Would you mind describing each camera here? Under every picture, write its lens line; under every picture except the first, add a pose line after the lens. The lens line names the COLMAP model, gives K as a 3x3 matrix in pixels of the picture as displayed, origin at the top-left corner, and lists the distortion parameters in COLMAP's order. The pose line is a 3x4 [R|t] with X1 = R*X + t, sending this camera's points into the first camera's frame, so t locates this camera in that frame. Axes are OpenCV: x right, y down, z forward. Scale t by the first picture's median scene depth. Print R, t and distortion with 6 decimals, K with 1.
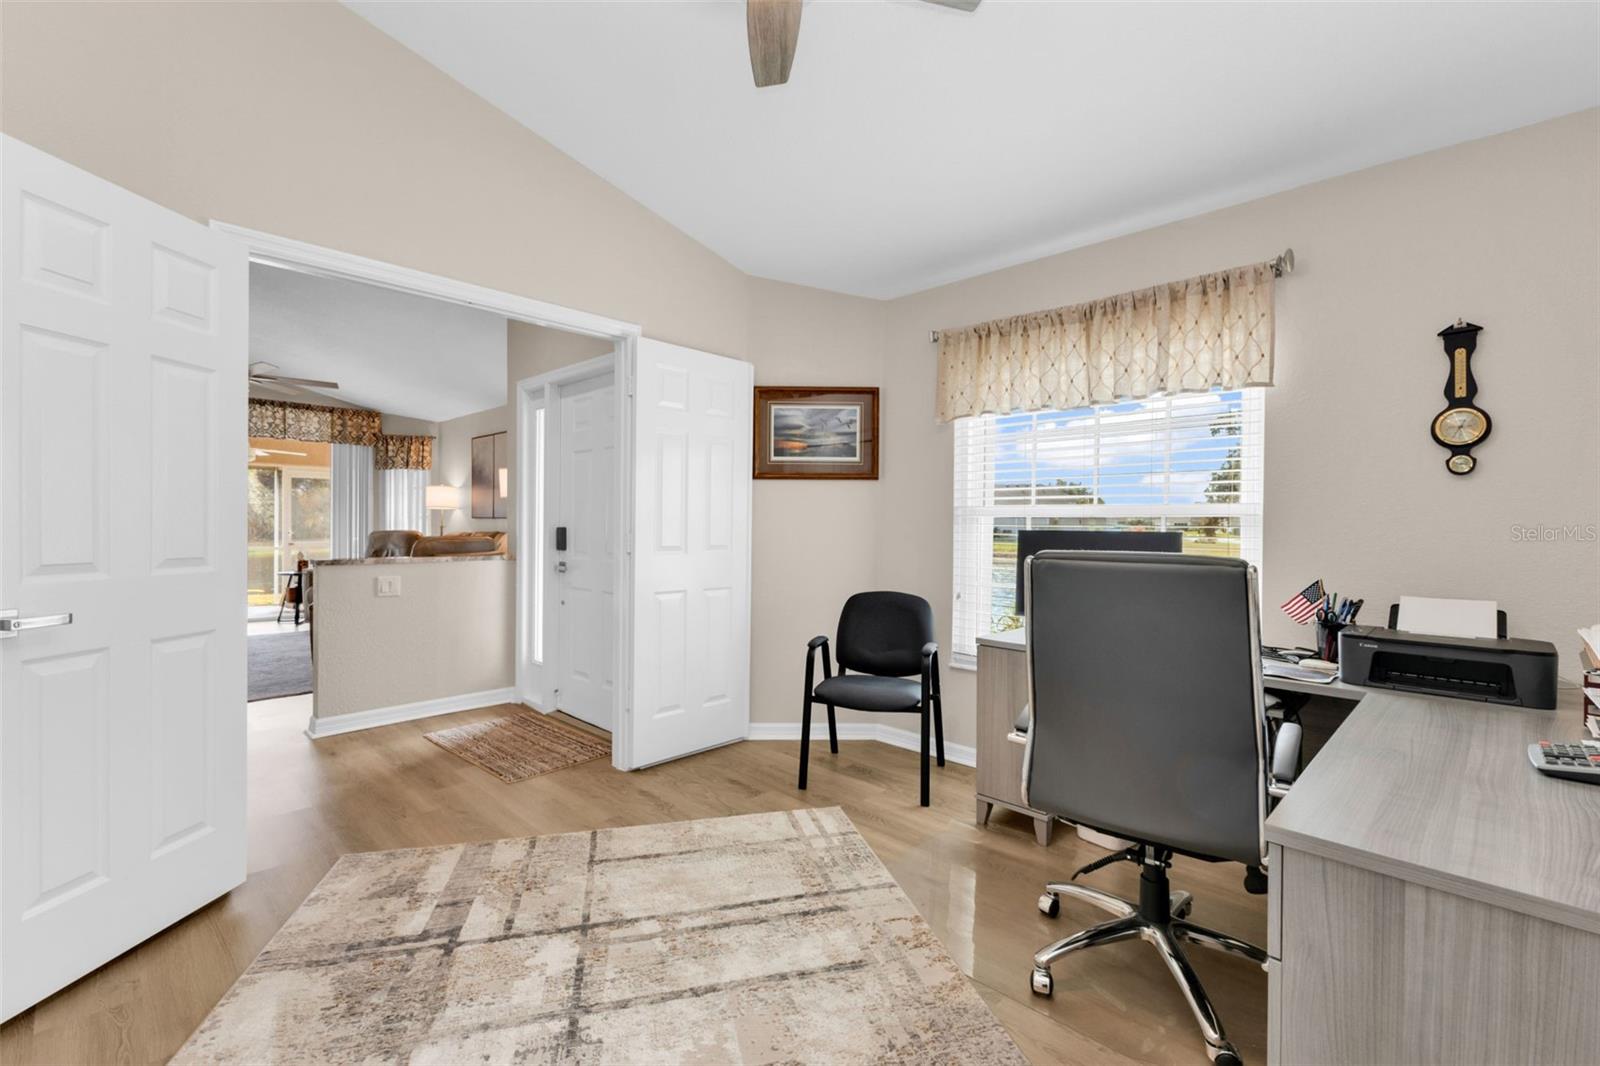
lens RADIAL K [[688.9, 0, 806.9], [0, 688.9, 530.6], [0, 0, 1]] dist [0.002140, 0.000090]
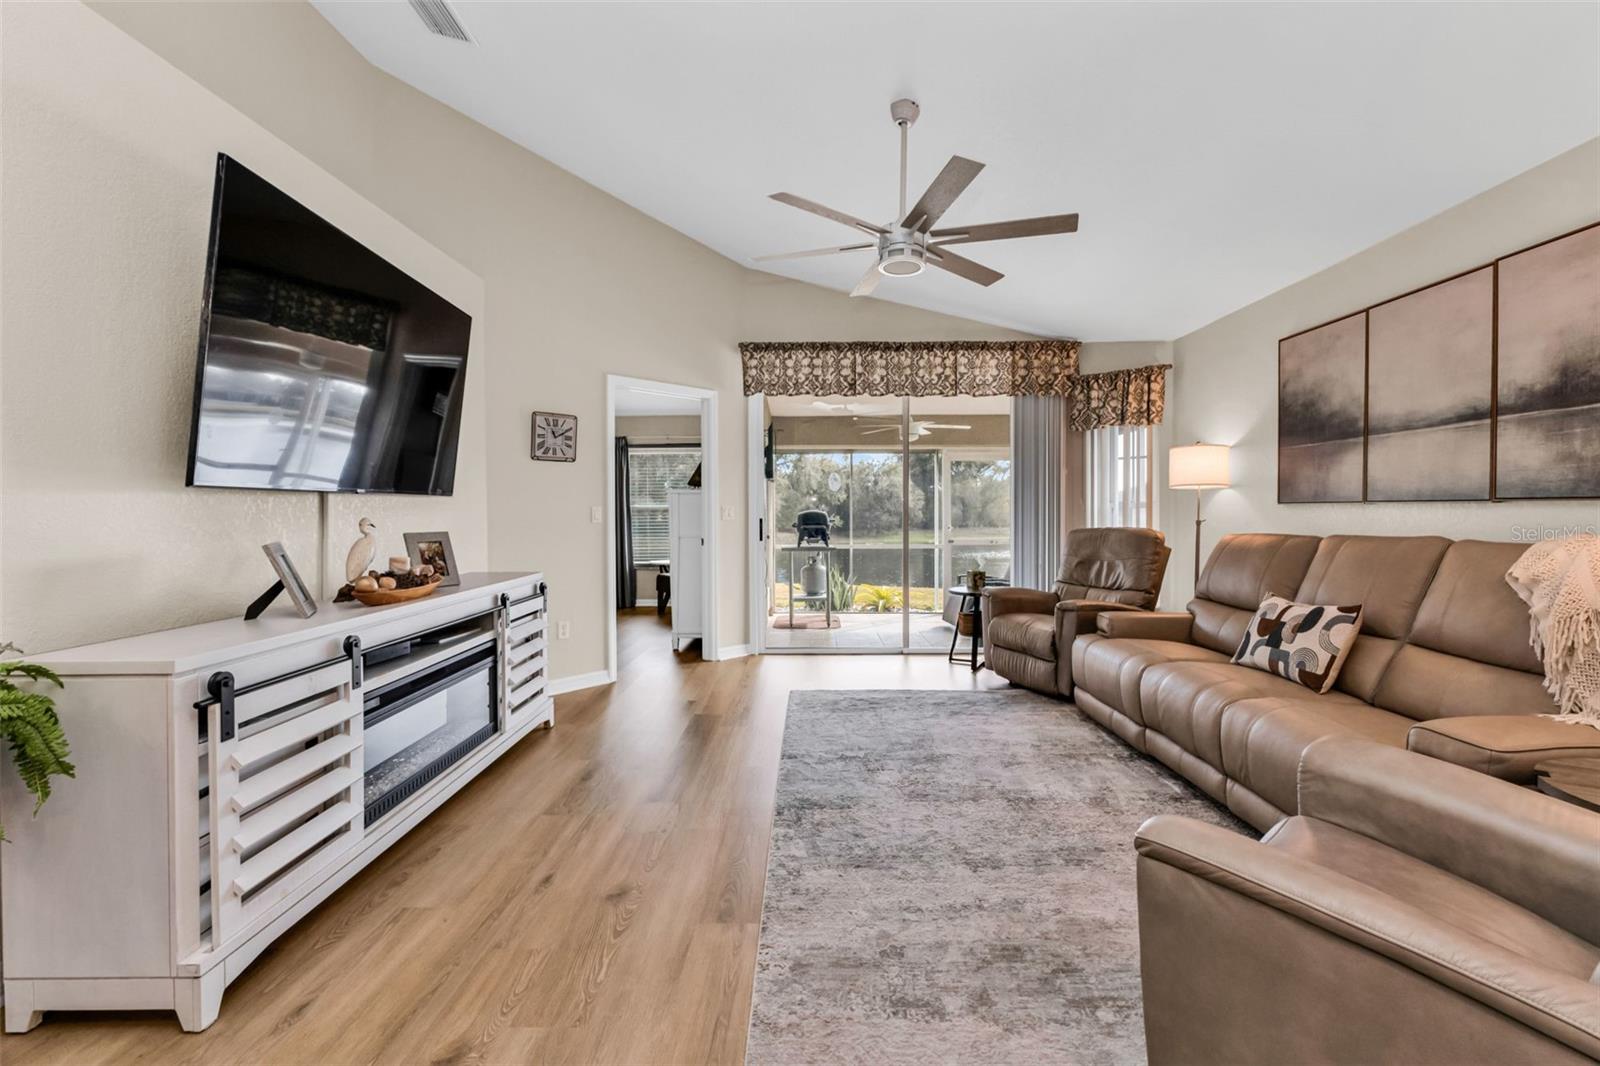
lens RADIAL K [[685.4, 0, 809.9], [0, 685.4, 520.3], [0, 0, 1]] dist [0.002929, 0.000283]
pose [[0.684679, -0.003839, -0.728834, -0.356144], [0.003904, 0.999991, -0.001600, -0.007173], [0.728834, -0.001750, 0.684688, 0.421301]]
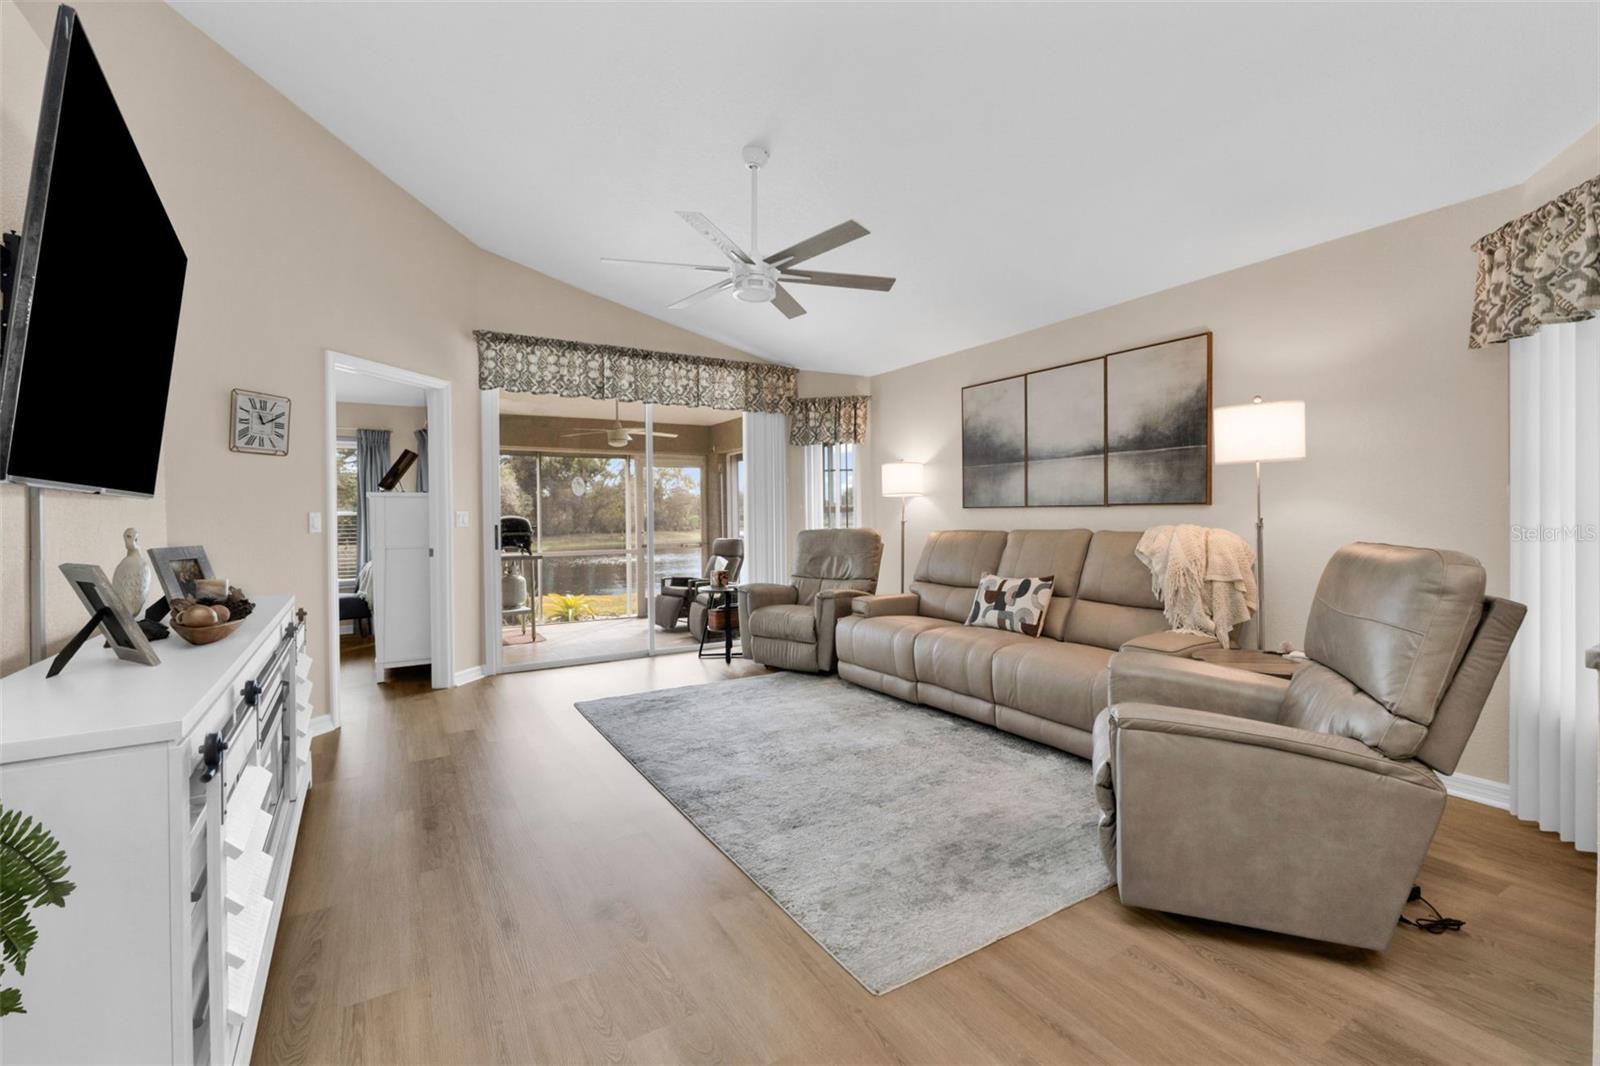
lens RADIAL K [[689.4, 0, 803.7], [0, 689.4, 518.5], [0, 0, 1]] dist [0.001792, 0.000350]
pose [[0.965964, -0.019474, -0.257942, -0.460687], [0.018490, 0.999810, -0.006239, -0.007095], [0.258015, 0.001257, 0.966140, 0.316875]]
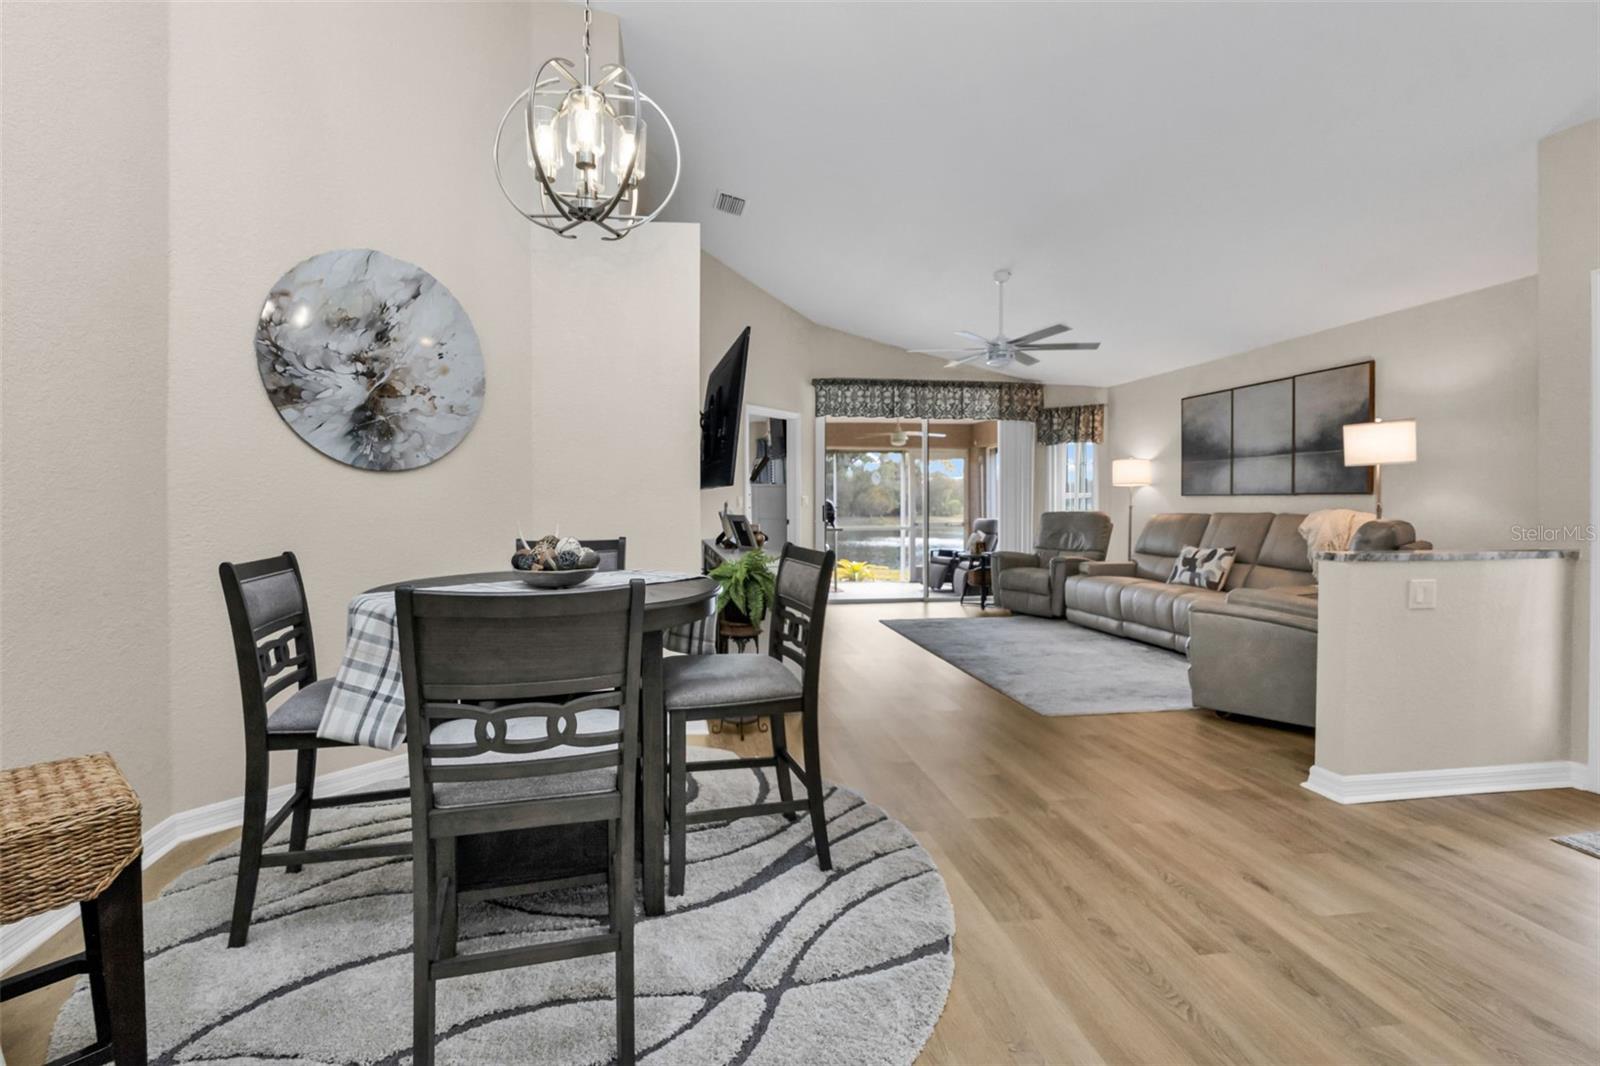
lens RADIAL K [[711.1, 0, 756.8], [0, 711.1, 507.9], [0, 0, 1]] dist [-0.012238, 0.000074]
pose [[0.772774, -0.006989, -0.634643, -0.339842], [0.004435, 0.999974, -0.005612, -0.001462], [0.634666, 0.001522, 0.772785, 0.026515]]
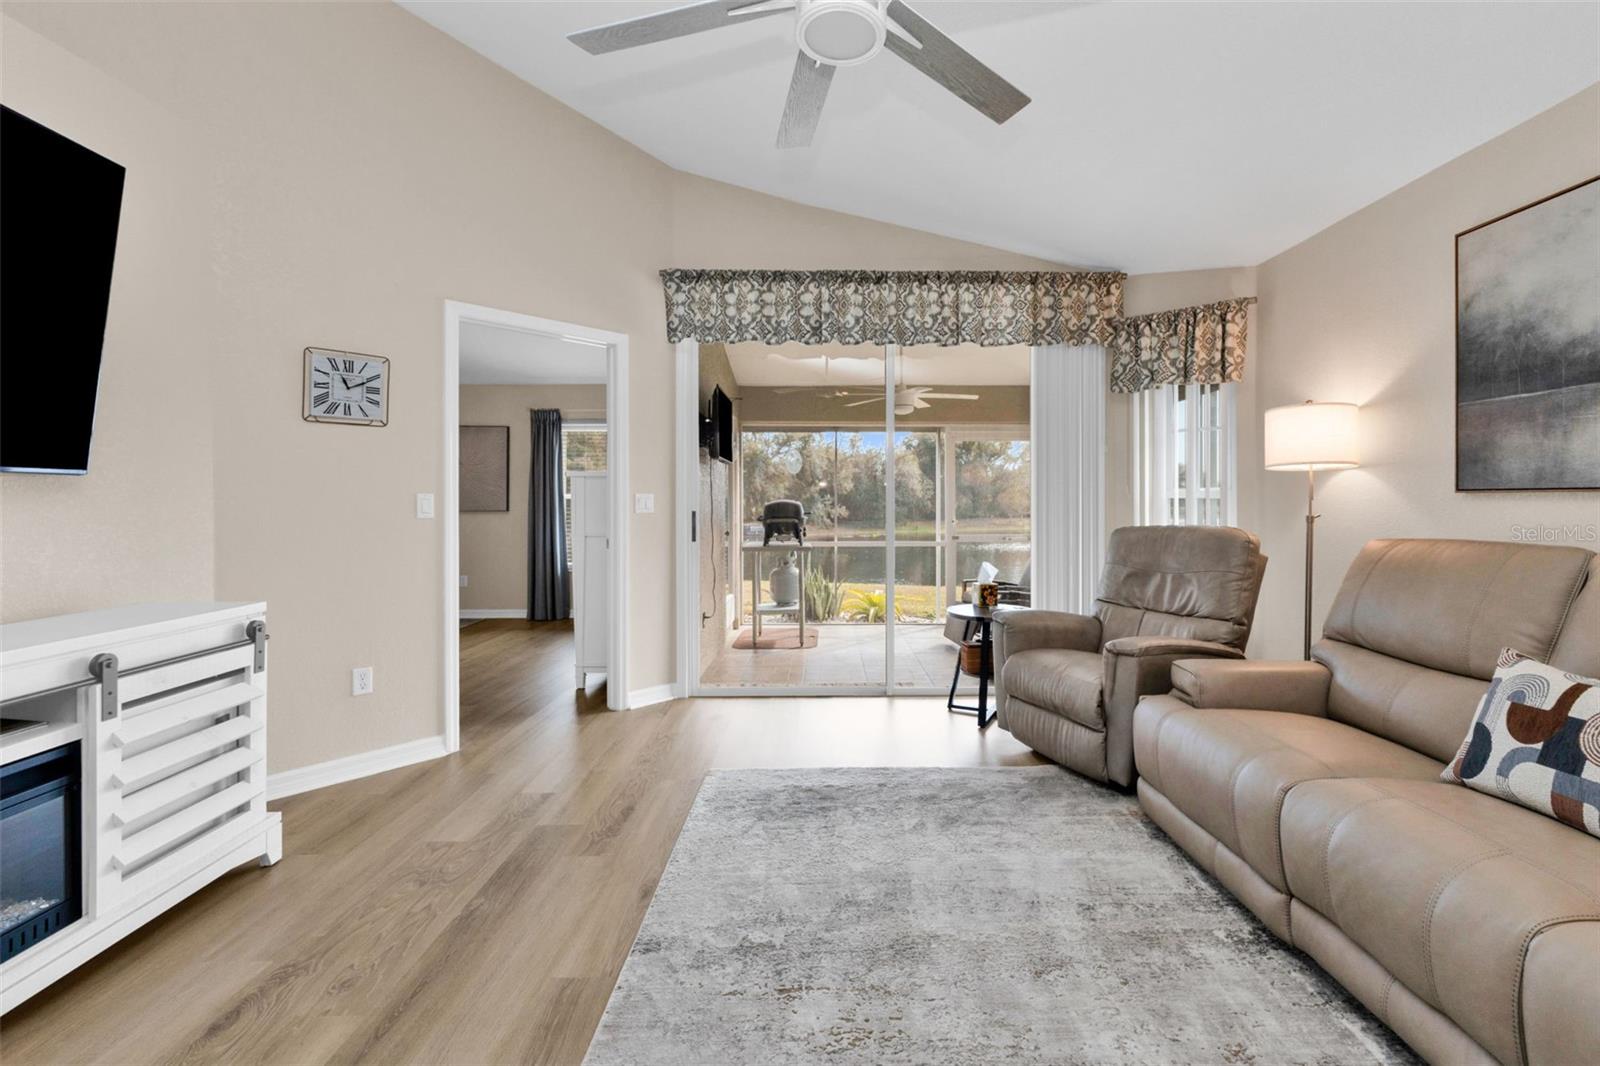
lens RADIAL K [[695.9, 0, 837.3], [0, 695.9, 501.4], [0, 0, 1]] dist [0.007173, -0.000231]
pose [[0.703516, -0.011956, -0.710579, -0.455499], [0.002133, 0.999890, -0.014712, -0.009786], [0.710677, 0.008834, 0.703463, 0.576143]]
